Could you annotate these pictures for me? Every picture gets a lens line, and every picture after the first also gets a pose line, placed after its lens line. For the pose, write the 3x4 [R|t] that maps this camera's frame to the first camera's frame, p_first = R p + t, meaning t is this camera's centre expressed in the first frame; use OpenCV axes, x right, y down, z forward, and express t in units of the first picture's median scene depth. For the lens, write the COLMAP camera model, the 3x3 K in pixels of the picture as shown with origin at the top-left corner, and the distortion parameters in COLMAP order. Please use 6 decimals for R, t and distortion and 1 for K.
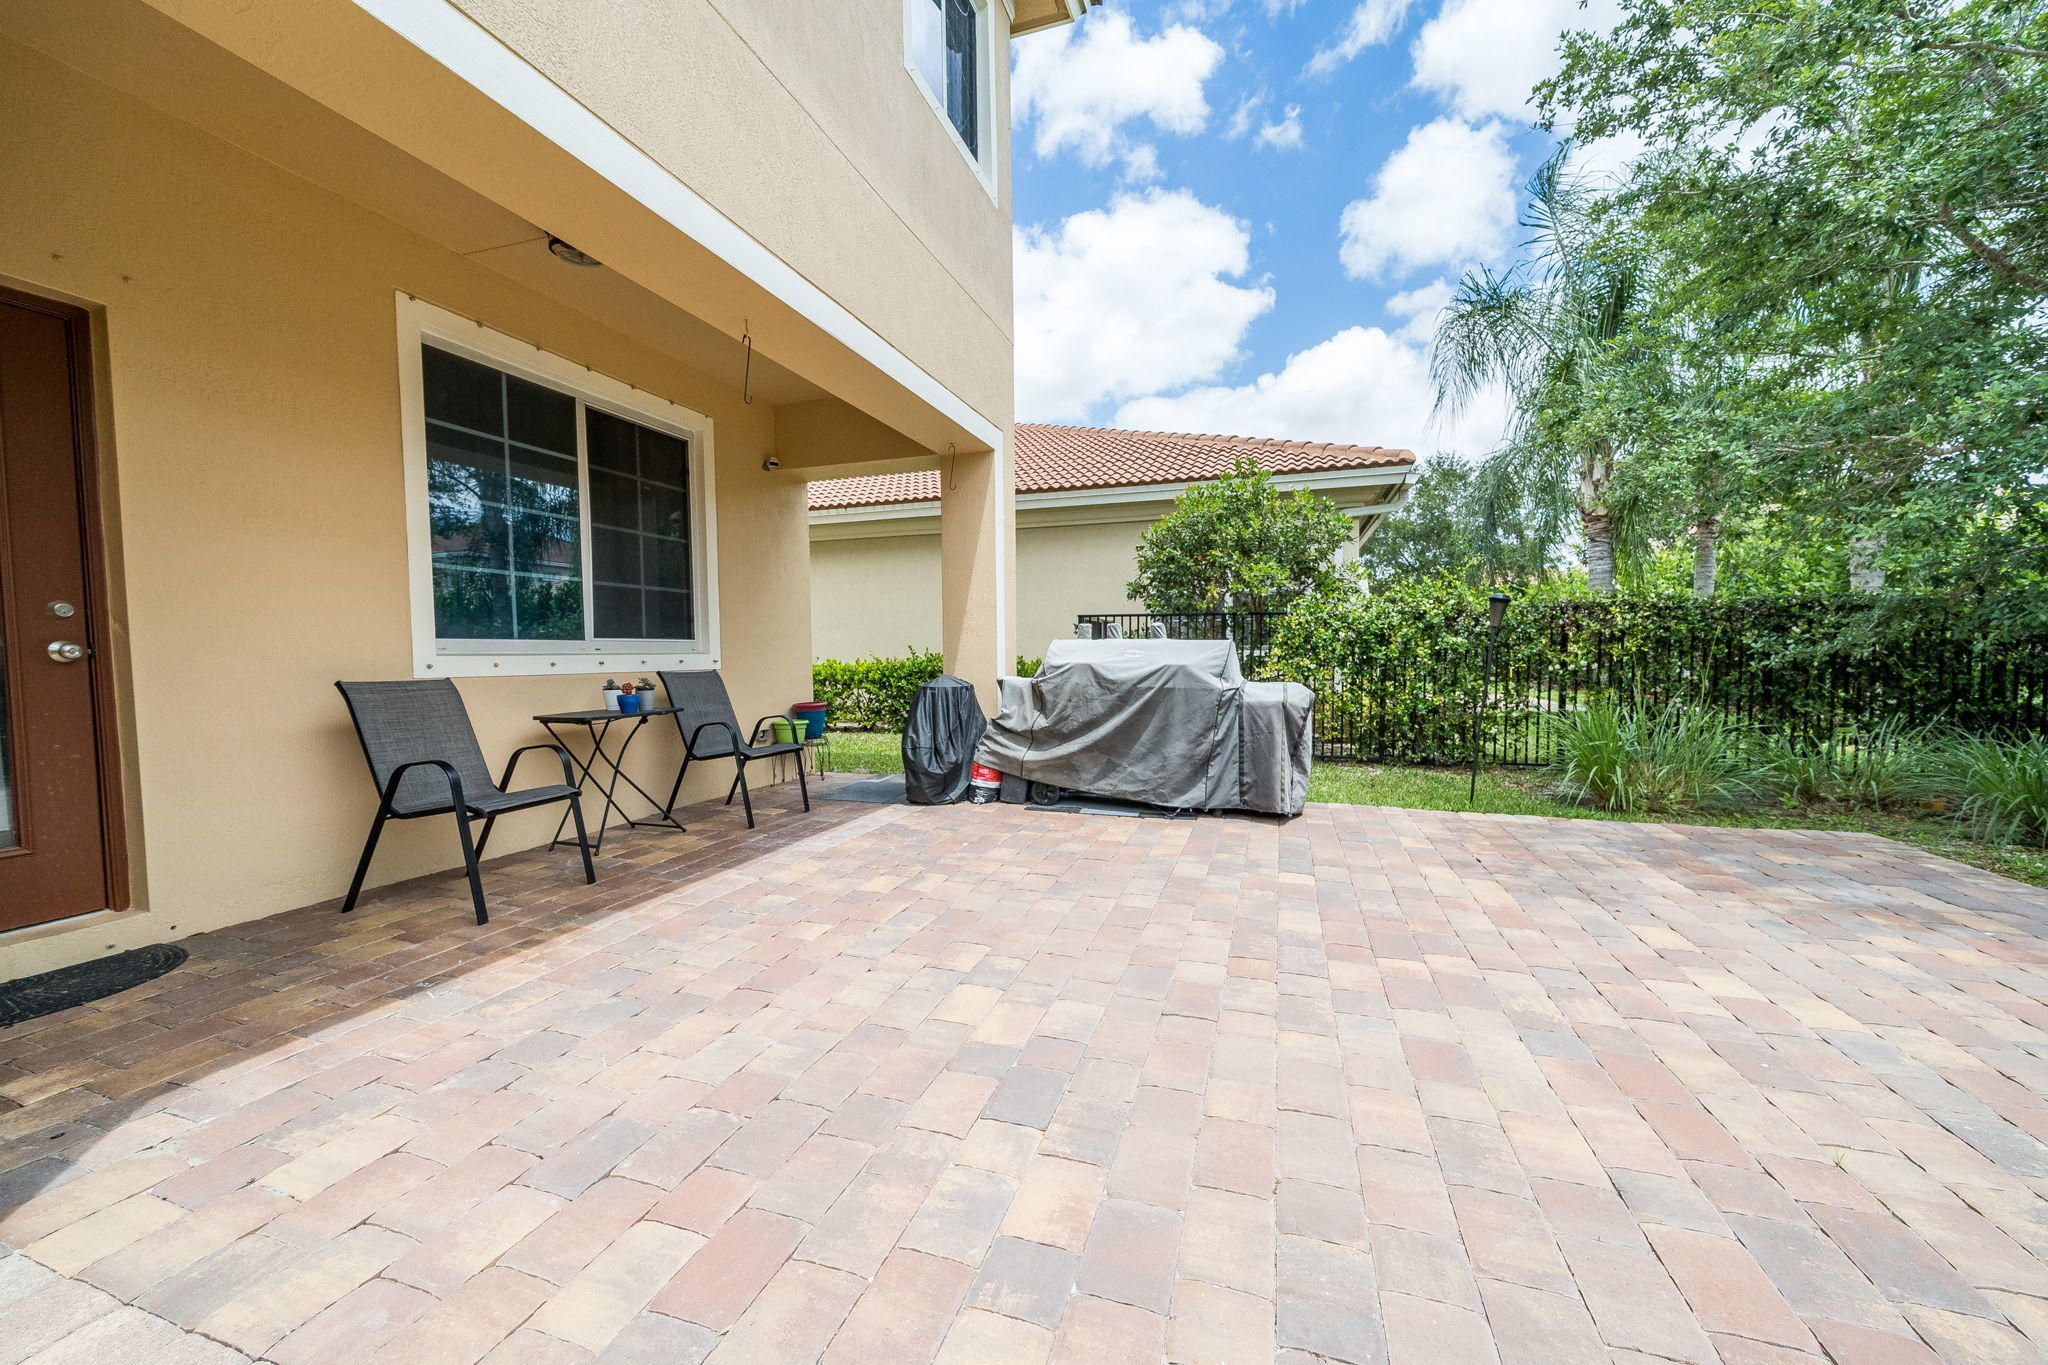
lens RADIAL K [[773.4, 0, 1036.6], [0, 773.4, 690.6], [0, 0, 1]] dist [-0.003601, -0.001501]
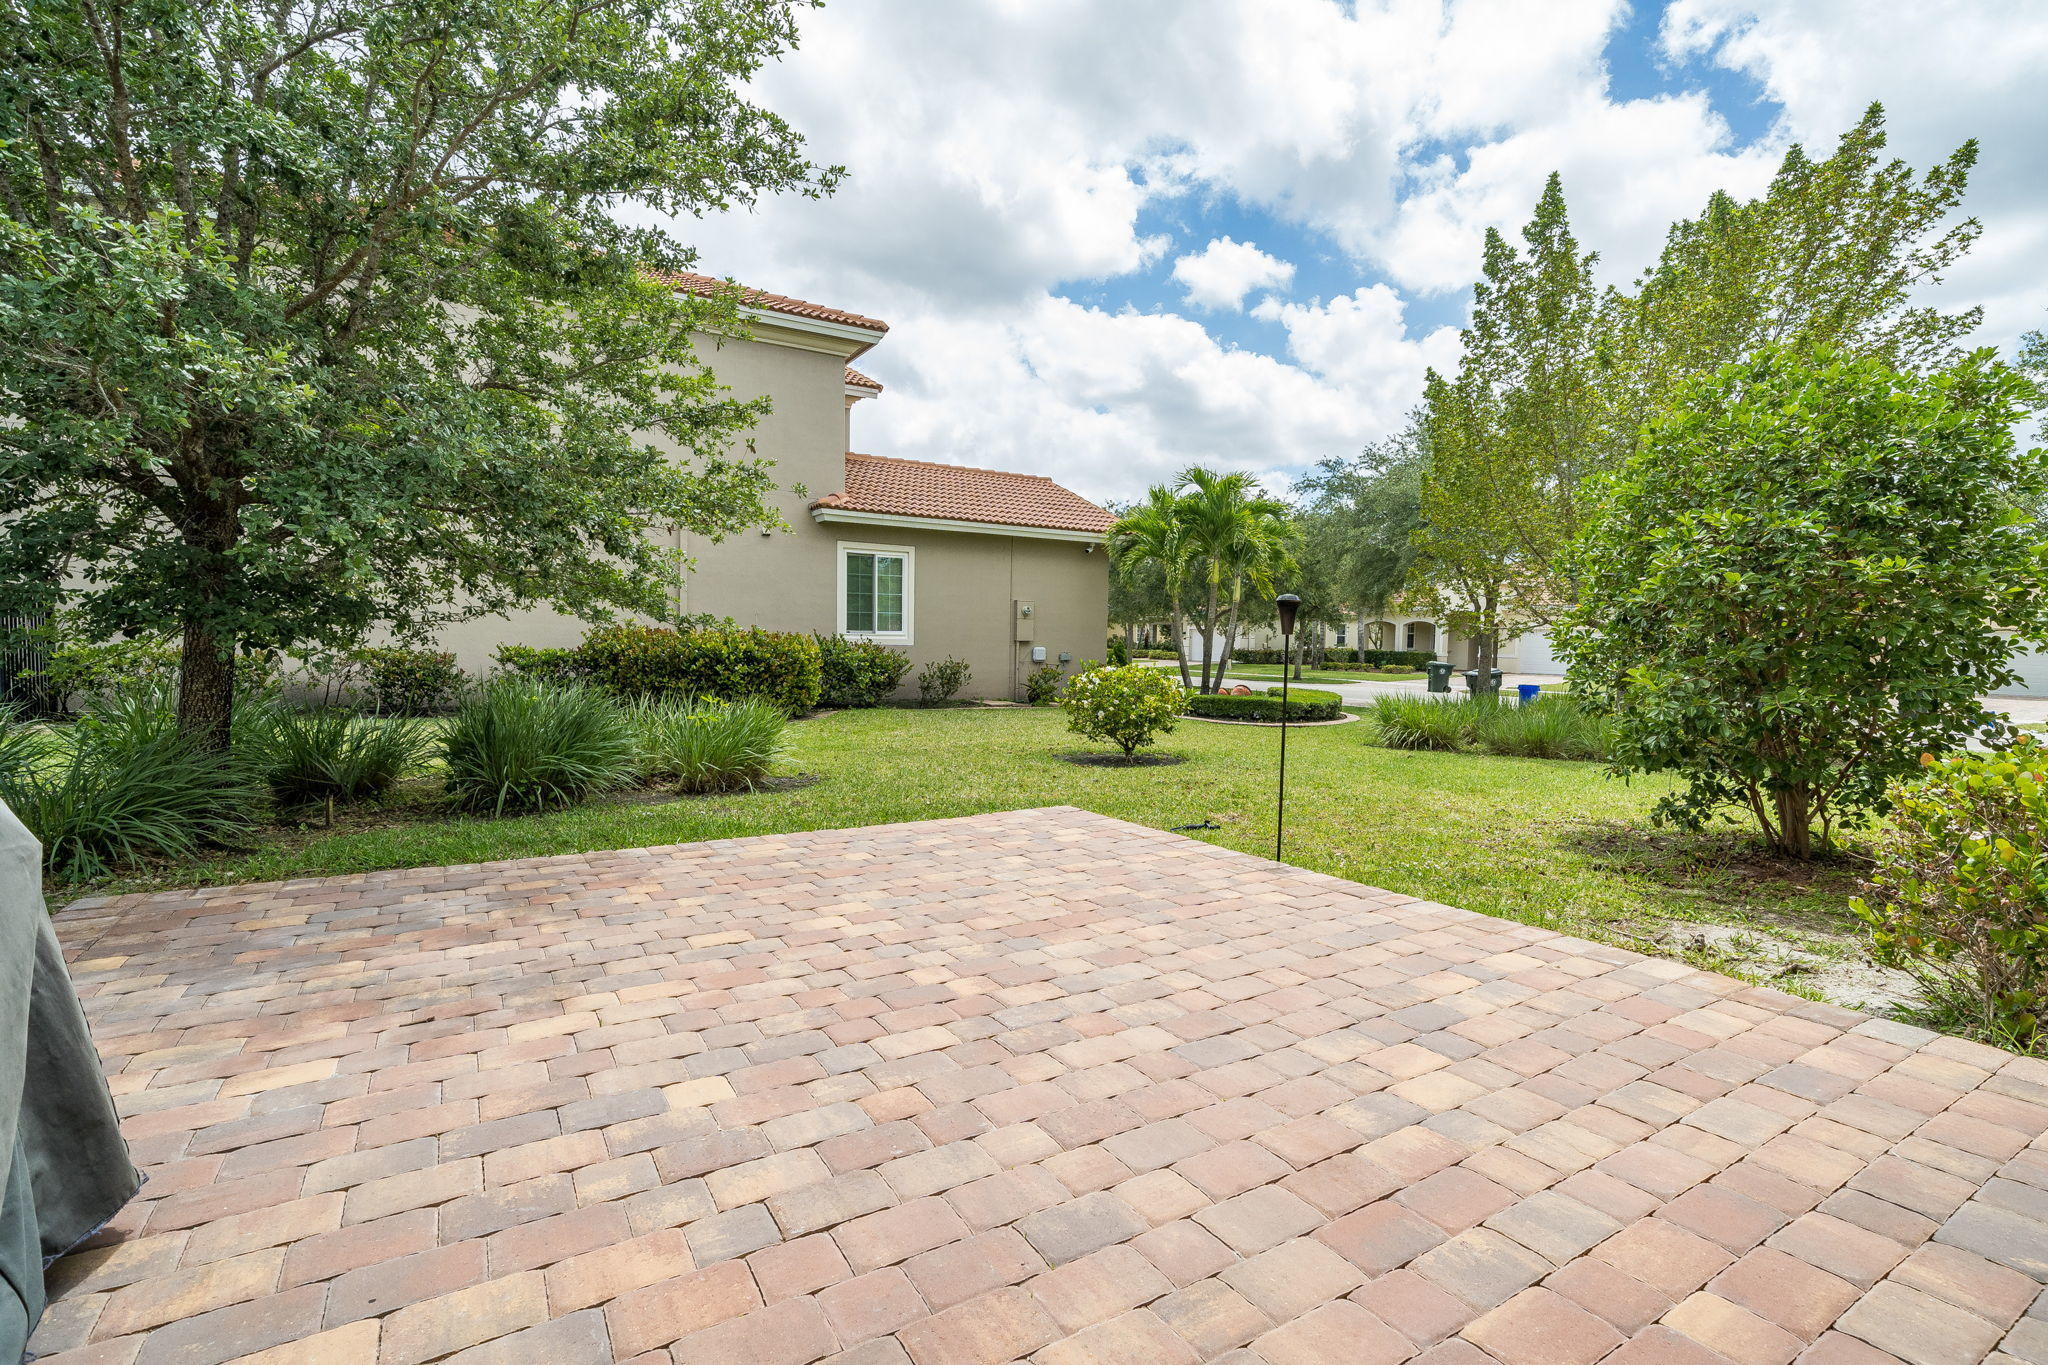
lens RADIAL K [[955.7, 0, 1037.3], [0, 955.7, 685.9], [0, 0, 1]] dist [0.002424, 0.000133]
pose [[-0.759251, -0.037261, 0.649731, -0.224769], [0.023781, 0.996104, 0.084915, -0.078001], [-0.650363, 0.079923, -0.755407, 1.085830]]
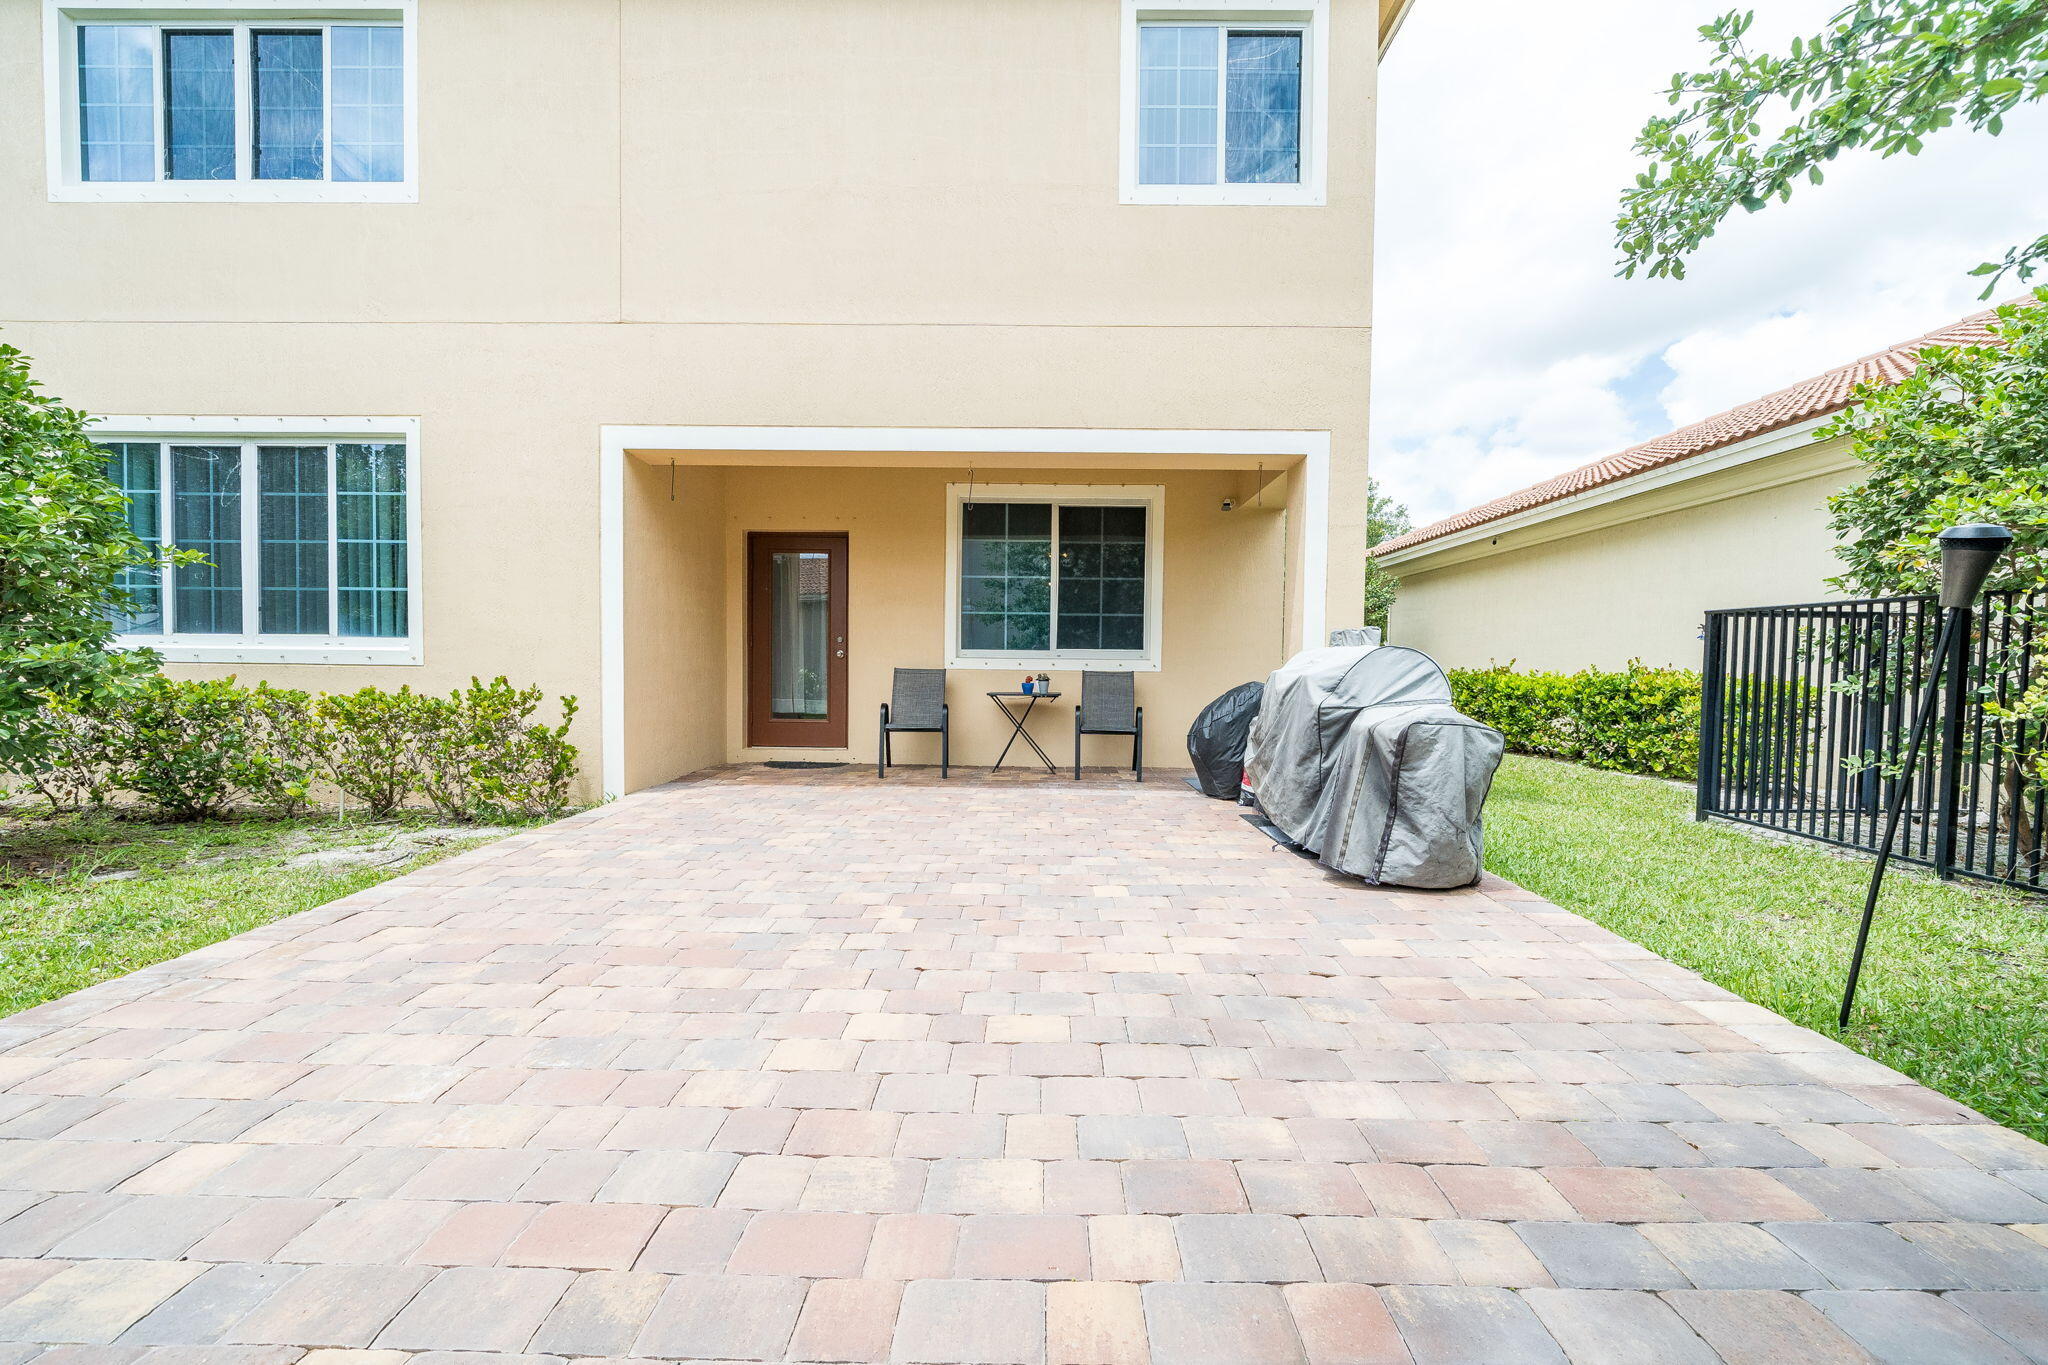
lens RADIAL K [[773.4, 0, 1027.1], [0, 773.4, 684.2], [0, 0, 1]] dist [-0.003601, -0.001501]
pose [[0.291001, 0.037358, -0.955993, 0.995774], [-0.063191, 0.997806, 0.019757, -0.022666], [0.954634, 0.054661, 0.292723, 0.489982]]
